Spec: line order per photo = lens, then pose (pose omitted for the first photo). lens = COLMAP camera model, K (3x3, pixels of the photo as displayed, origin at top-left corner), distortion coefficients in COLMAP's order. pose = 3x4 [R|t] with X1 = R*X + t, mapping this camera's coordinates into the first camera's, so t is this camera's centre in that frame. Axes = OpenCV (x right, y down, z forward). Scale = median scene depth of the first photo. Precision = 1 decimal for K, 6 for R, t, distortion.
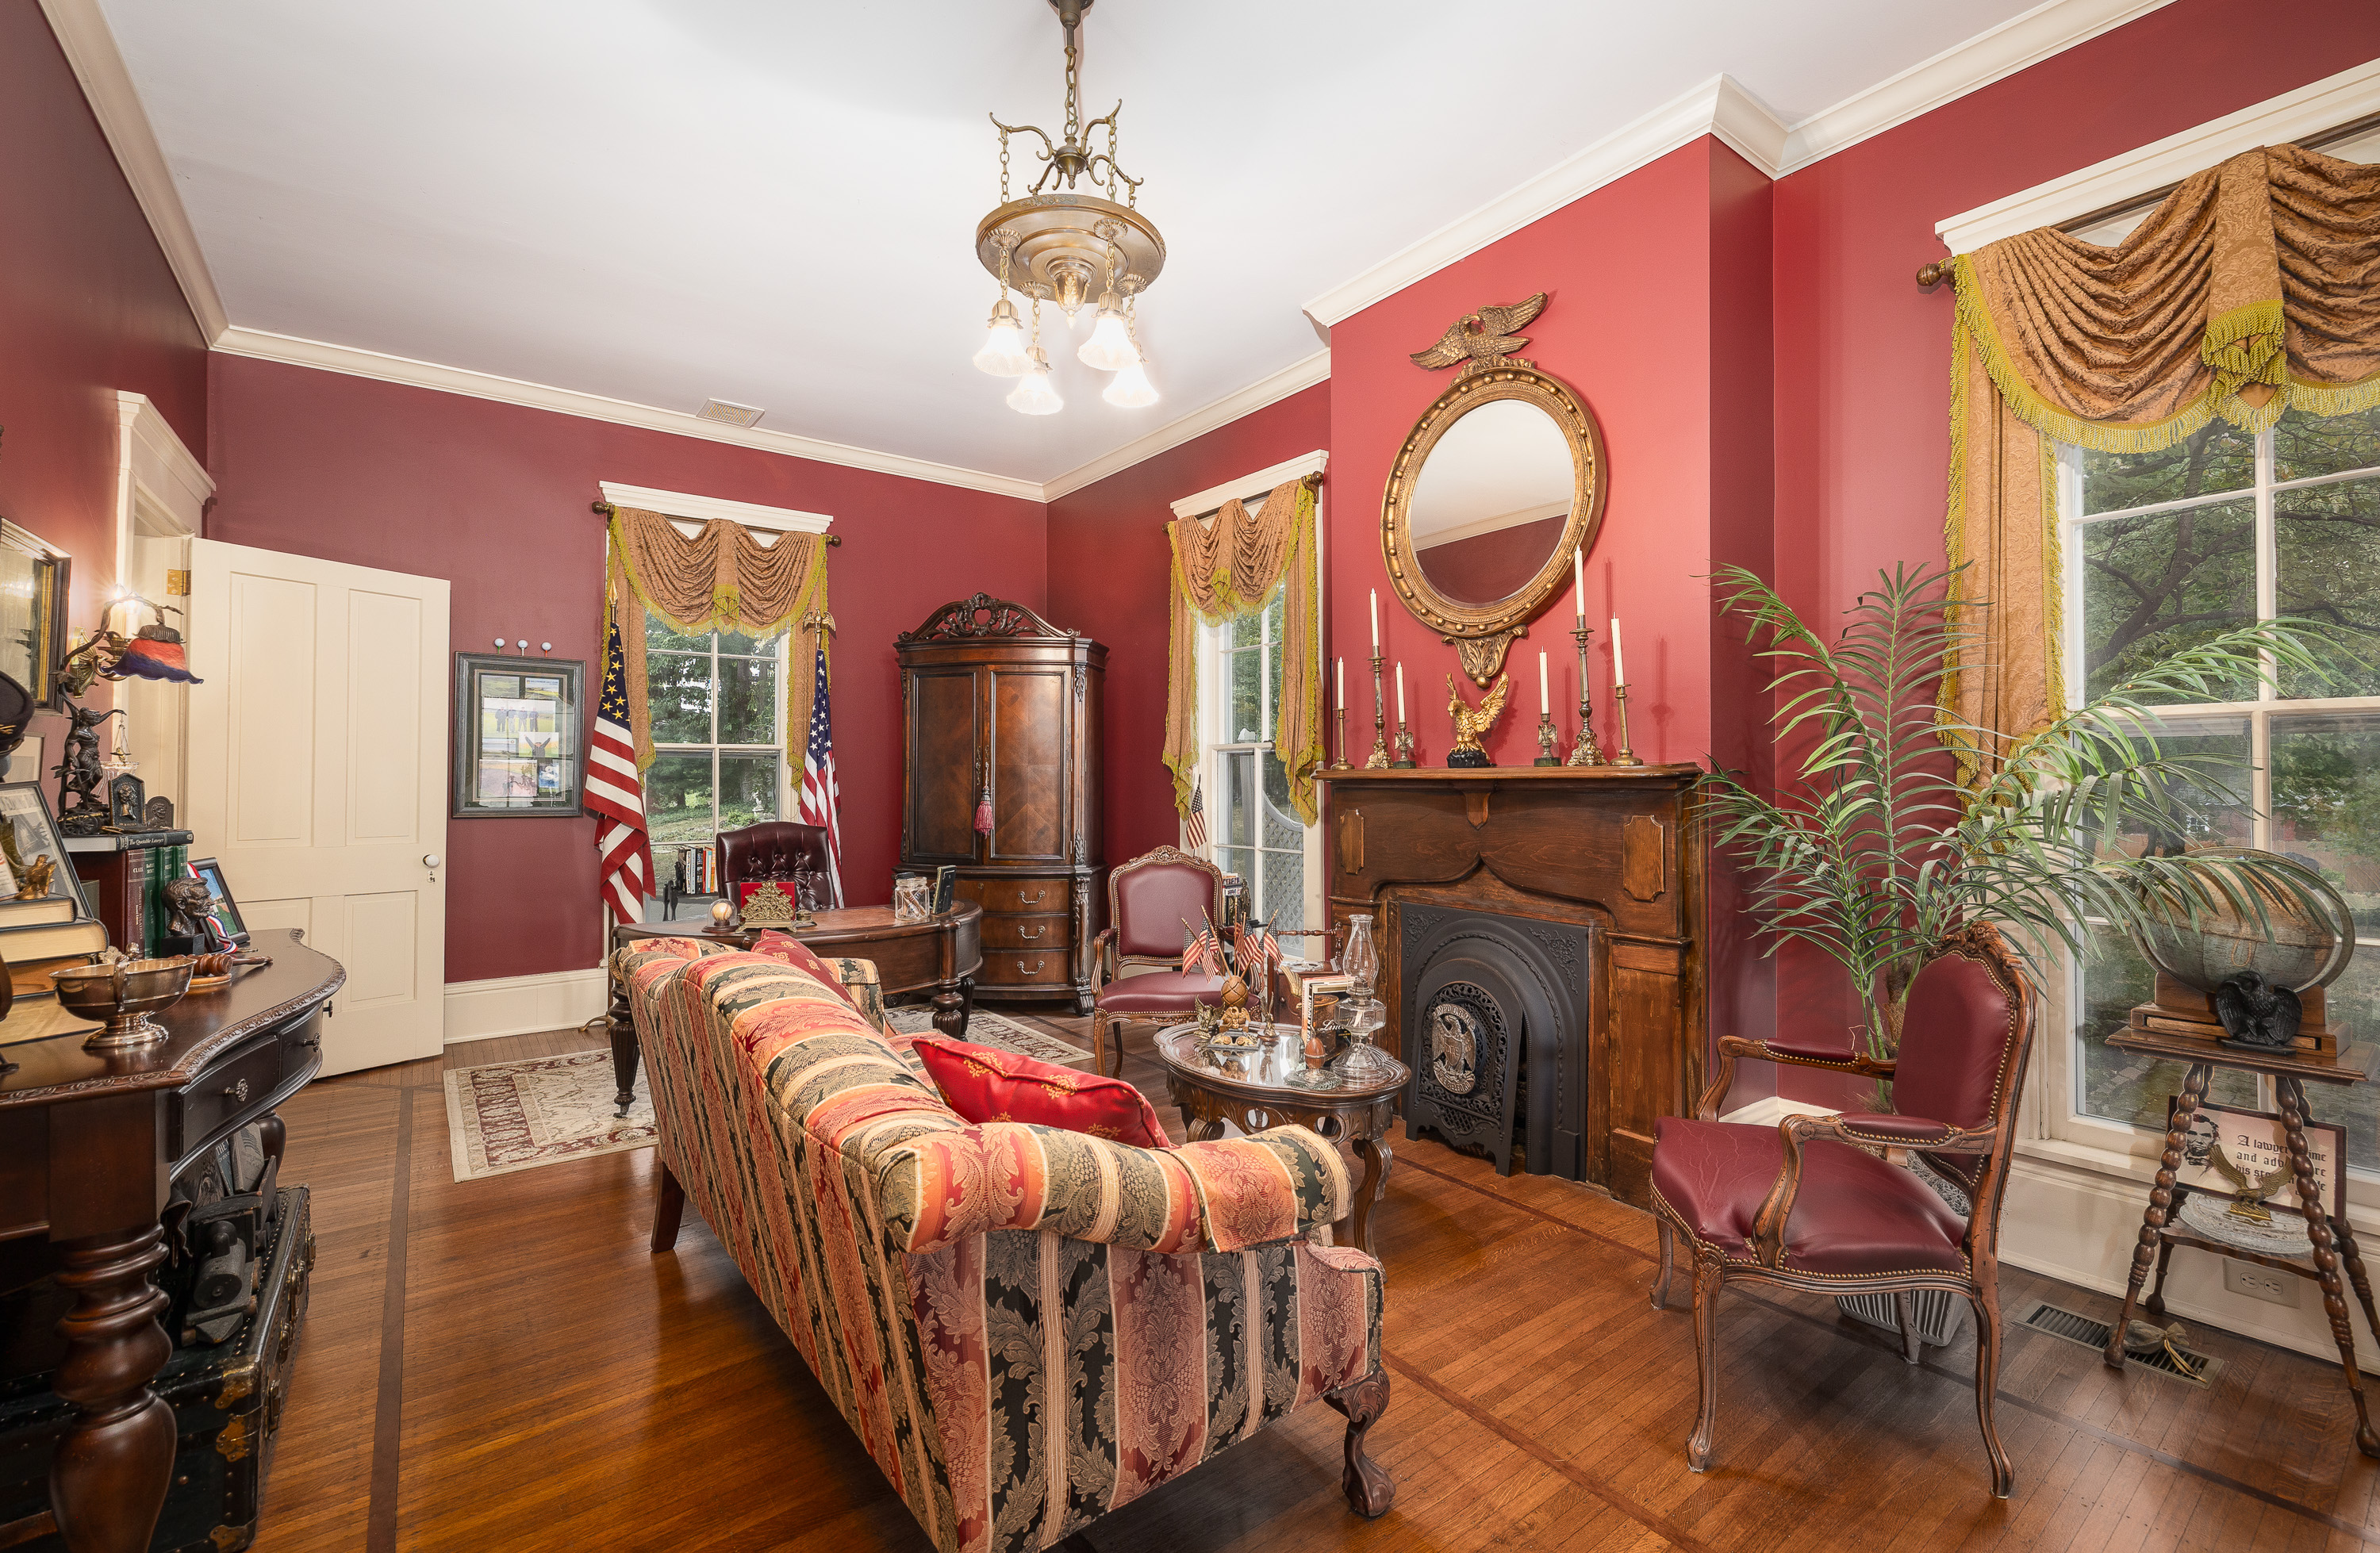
lens RADIAL K [[1018.1, 0, 1198.9], [0, 1018.1, 774.3], [0, 0, 1]] dist [0.000458, -0.000046]
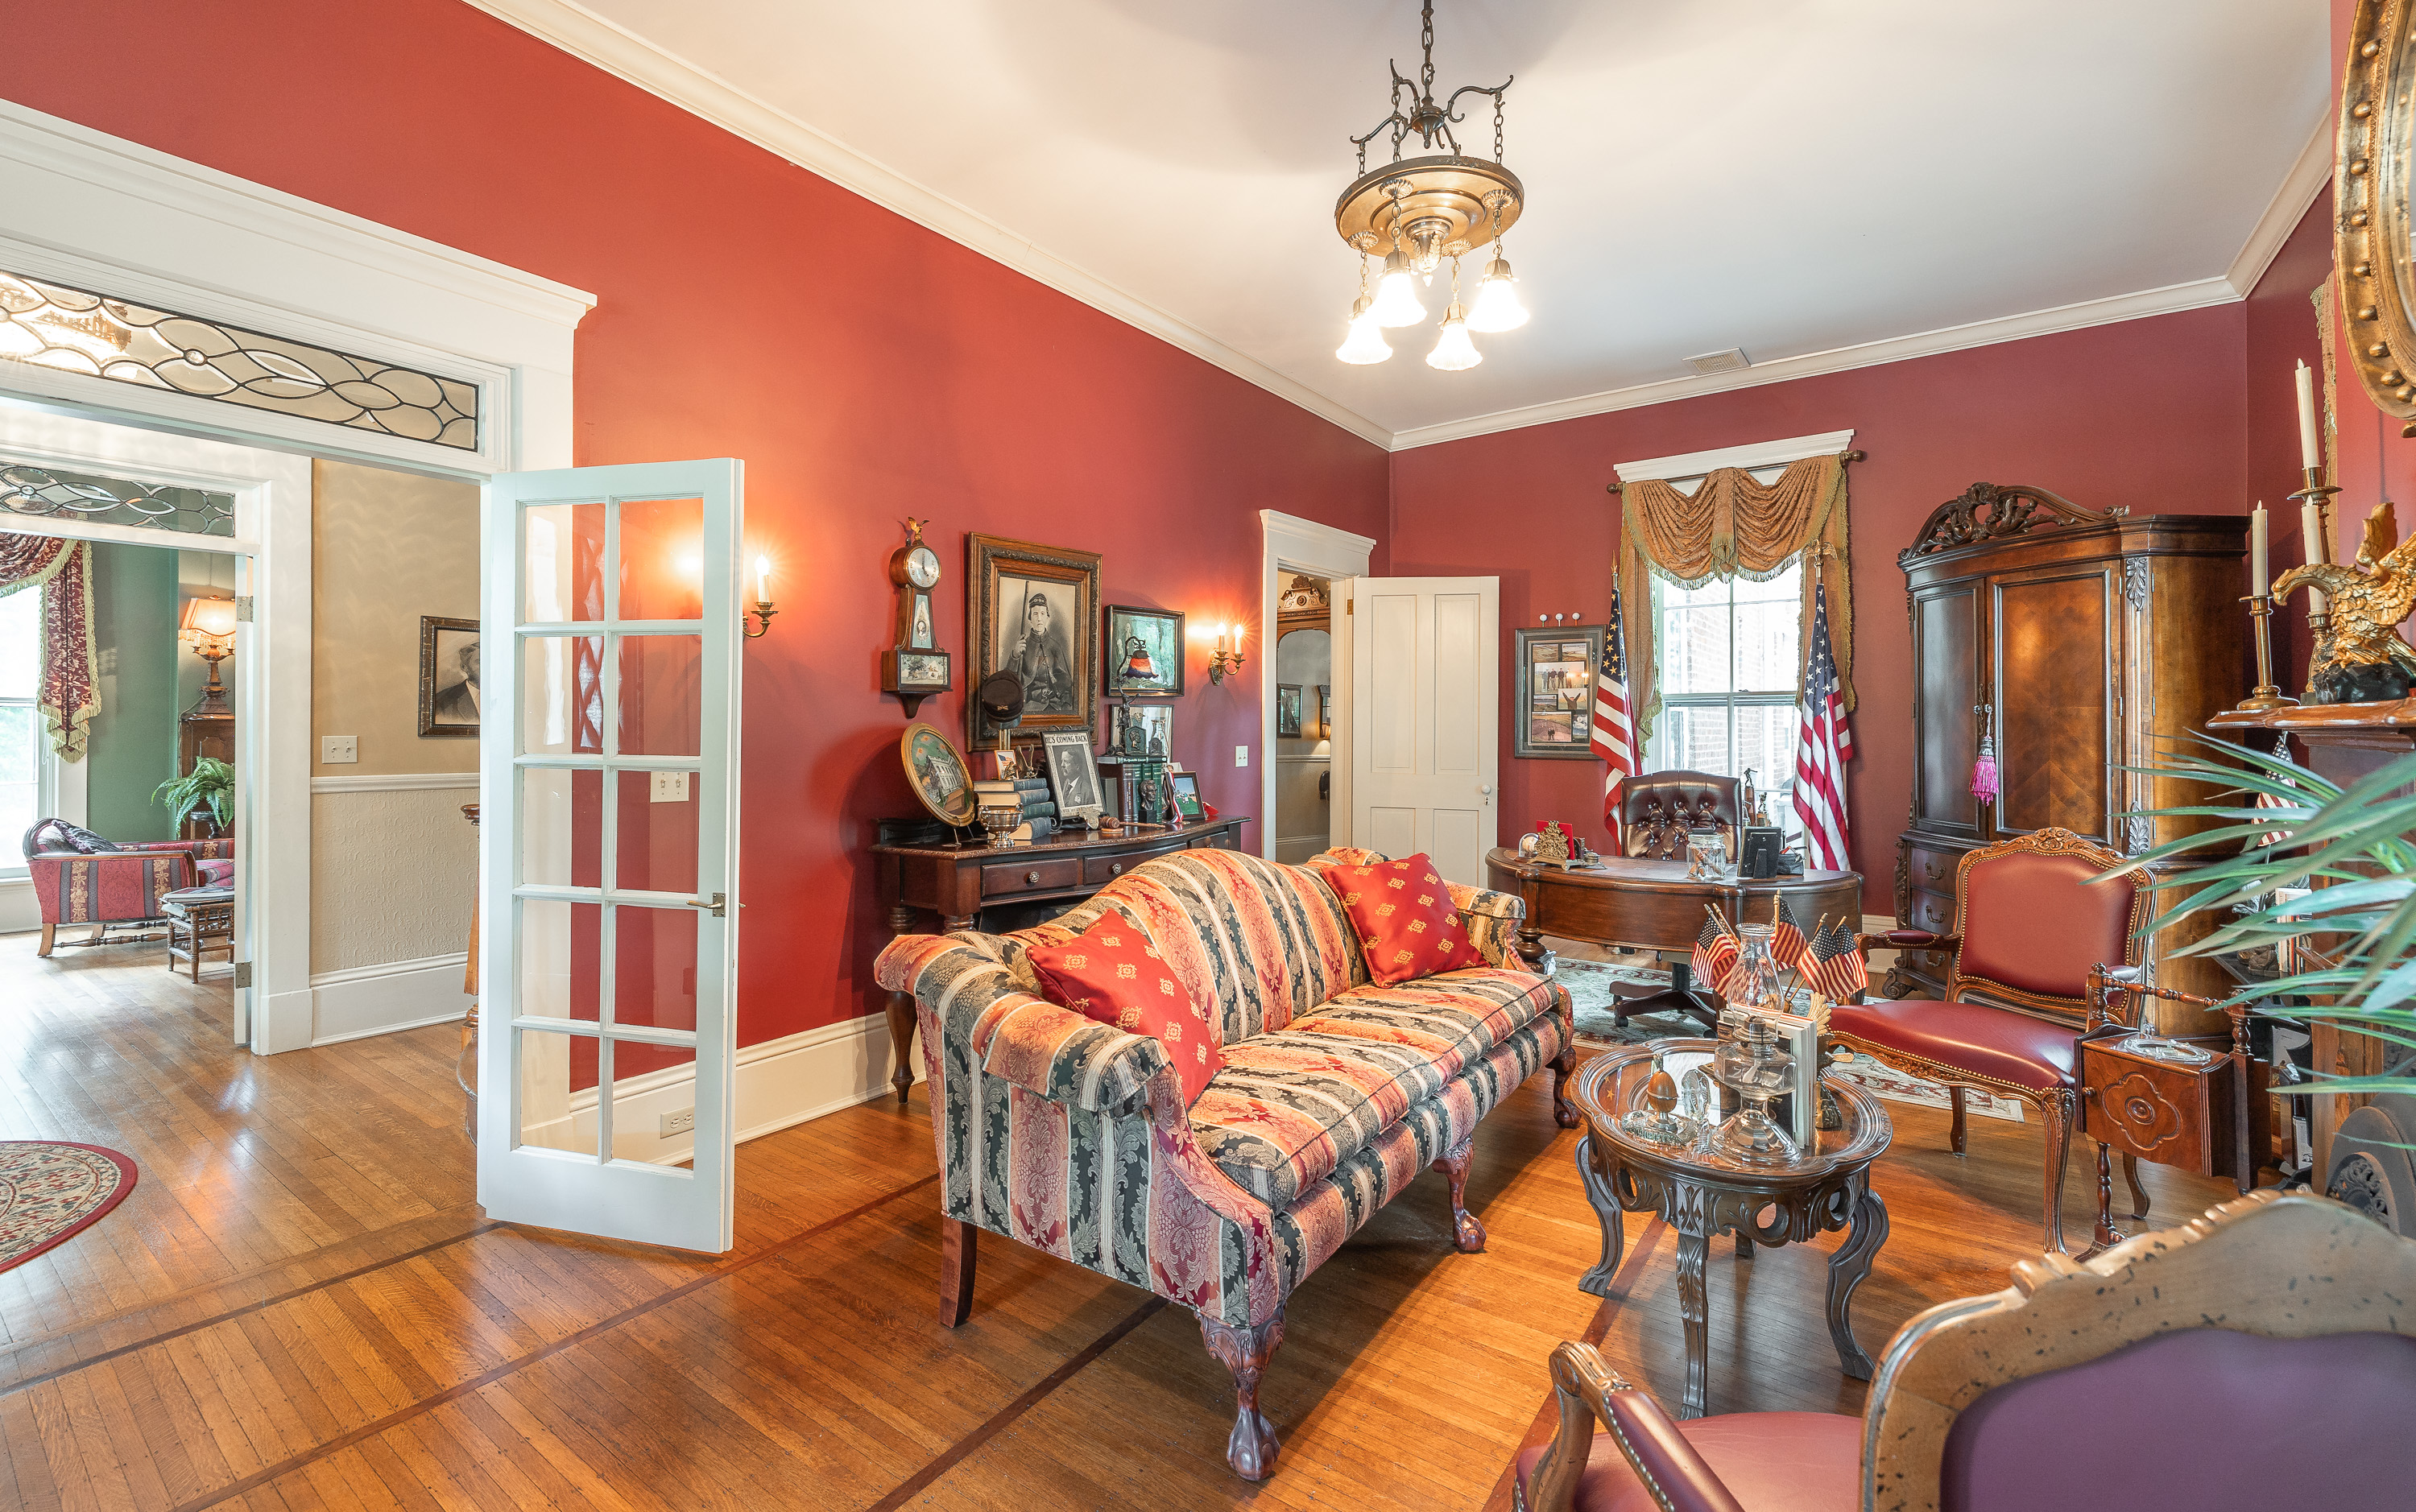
lens RADIAL K [[1020.7, 0, 1201.2], [0, 1020.7, 736.2], [0, 0, 1]] dist [0.001042, 0.000108]
pose [[0.286644, 0.006559, -0.958015, 0.372277], [0.006342, 0.999942, 0.008744, 0.001377], [0.958016, -0.008582, 0.286585, 0.231582]]
